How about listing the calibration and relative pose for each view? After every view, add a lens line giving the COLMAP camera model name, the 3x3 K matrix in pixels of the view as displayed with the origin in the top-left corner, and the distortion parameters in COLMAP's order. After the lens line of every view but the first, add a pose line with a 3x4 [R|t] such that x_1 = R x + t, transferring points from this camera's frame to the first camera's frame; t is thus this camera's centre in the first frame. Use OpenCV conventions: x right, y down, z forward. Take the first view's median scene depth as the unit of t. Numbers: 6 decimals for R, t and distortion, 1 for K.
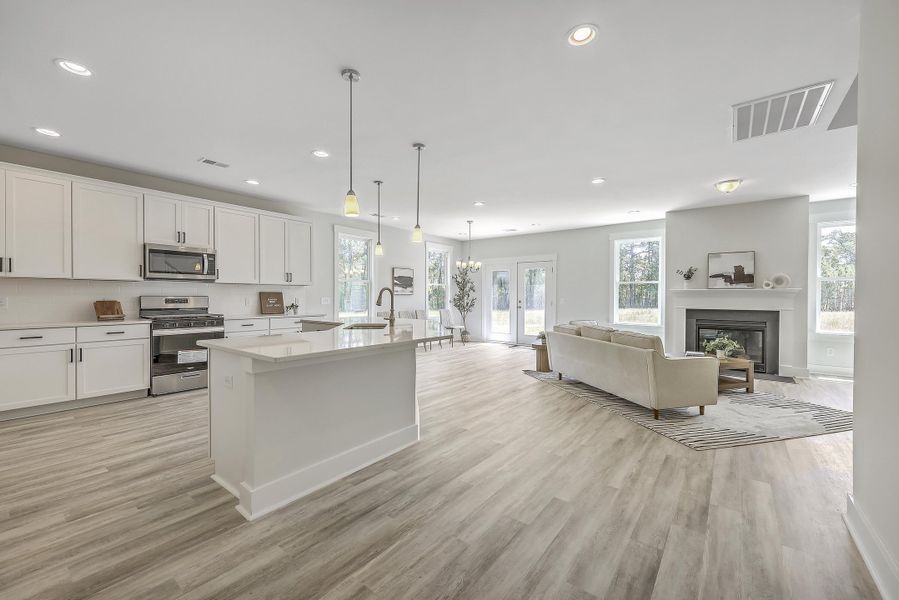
lens RADIAL K [[364.3, 0, 453.1], [0, 364.3, 298.4], [0, 0, 1]] dist [0.000348, -0.000216]
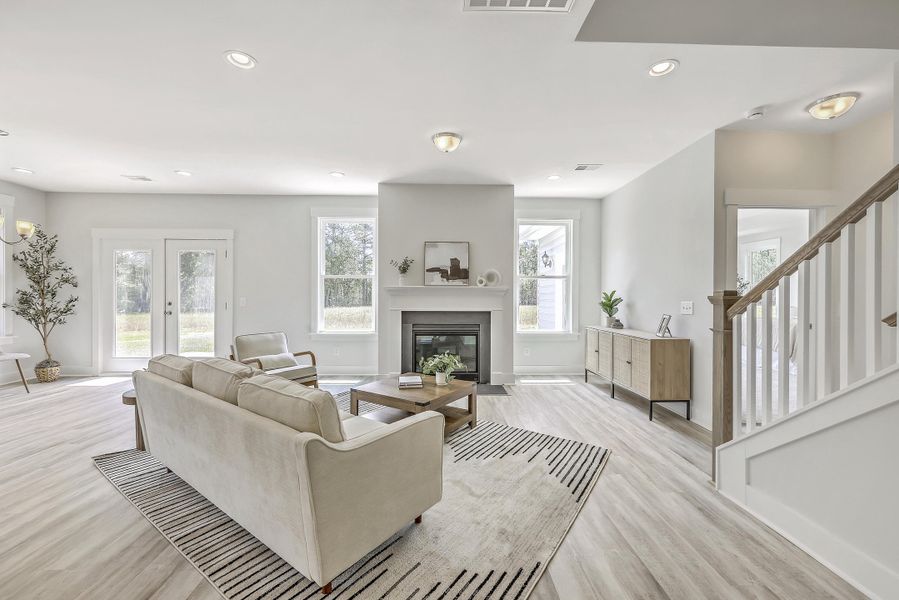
lens RADIAL K [[364.3, 0, 453.1], [0, 364.3, 298.4], [0, 0, 1]] dist [0.000348, -0.000216]
pose [[0.770043, -0.005858, 0.637965, 0.249802], [0.003485, 0.999982, 0.004976, -0.002058], [-0.637982, -0.001608, 0.770050, 0.362336]]
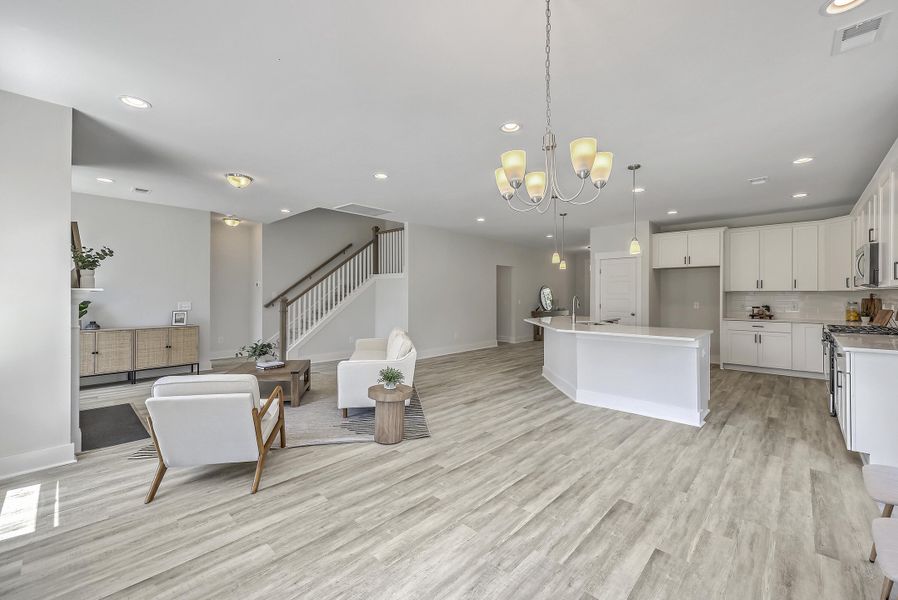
lens RADIAL K [[363.9, 0, 452.6], [0, 363.9, 298.4], [0, 0, 1]] dist [0.000348, -0.000216]
pose [[-0.995743, -0.007821, 0.091840, 0.107514], [-0.006568, 0.999881, 0.013940, -0.022810], [-0.091938, 0.013278, -0.995676, 1.568512]]
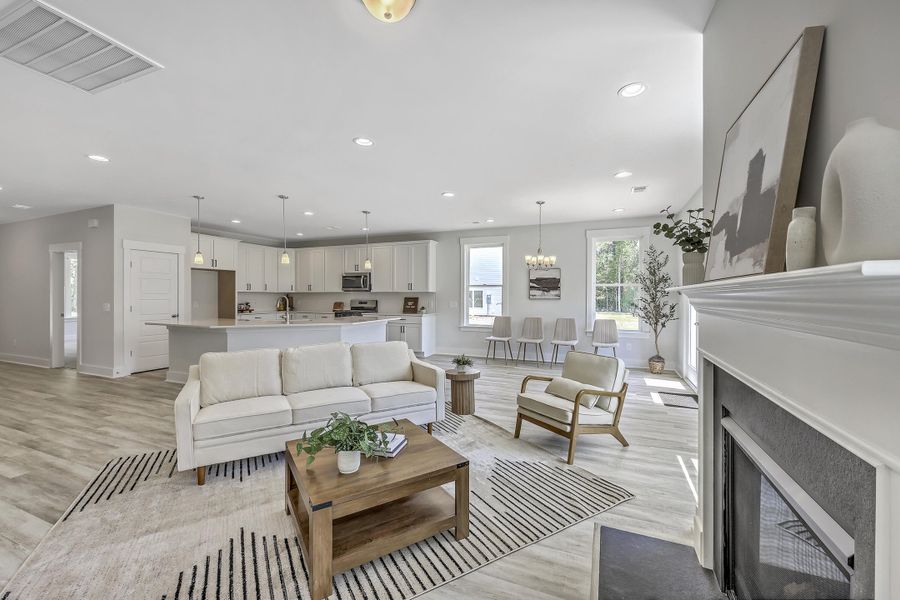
lens RADIAL K [[364.7, 0, 453.6], [0, 364.7, 298.4], [0, 0, 1]] dist [0.000348, -0.000216]
pose [[0.262502, 0.002593, -0.964928, 0.929345], [-0.006982, 0.999975, 0.000788, -0.016303], [0.964906, 0.006531, 0.262514, 0.813895]]
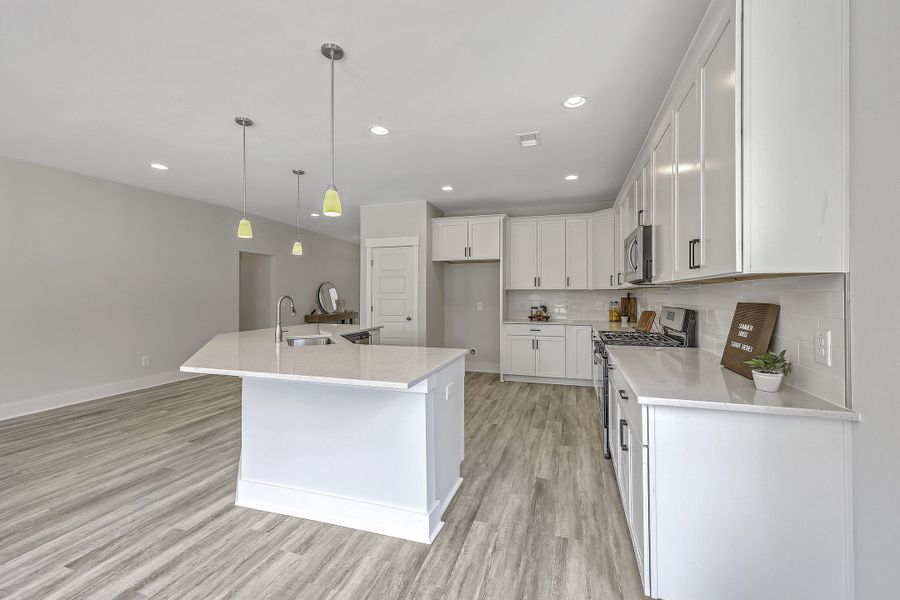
lens RADIAL K [[364.7, 0, 453.6], [0, 364.7, 298.4], [0, 0, 1]] dist [0.000348, -0.000216]
pose [[-0.936877, -0.003072, -0.349647, -0.160632], [-0.007978, 0.999889, 0.012591, -0.022503], [0.349569, 0.014586, -0.936797, 1.228284]]
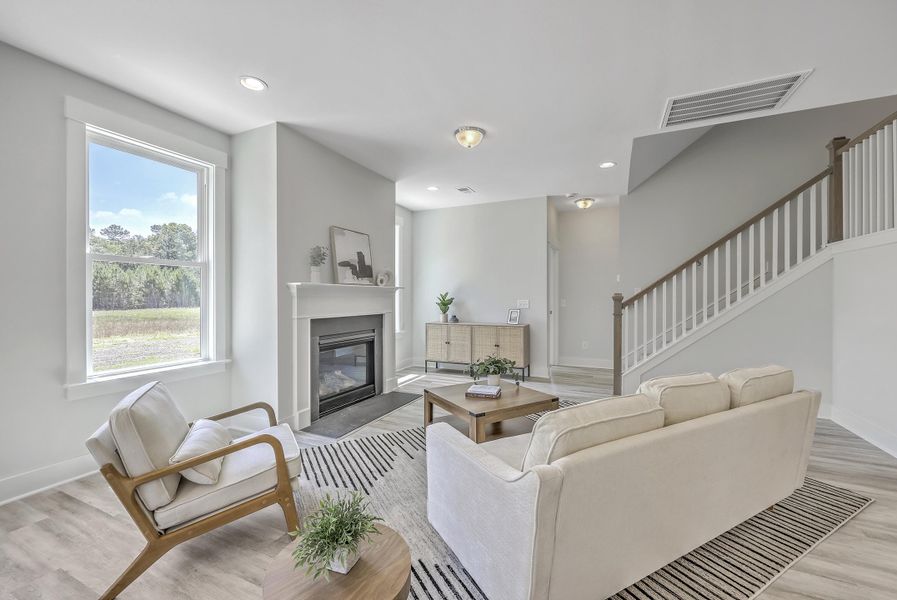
lens RADIAL K [[363.5, 0, 452.1], [0, 363.5, 298.4], [0, 0, 1]] dist [0.000348, -0.000216]
pose [[-0.233077, -0.009048, 0.972416, 0.067770], [0.005982, 0.999924, 0.010738, -0.007704], [-0.972440, 0.008320, -0.233005, 1.004422]]
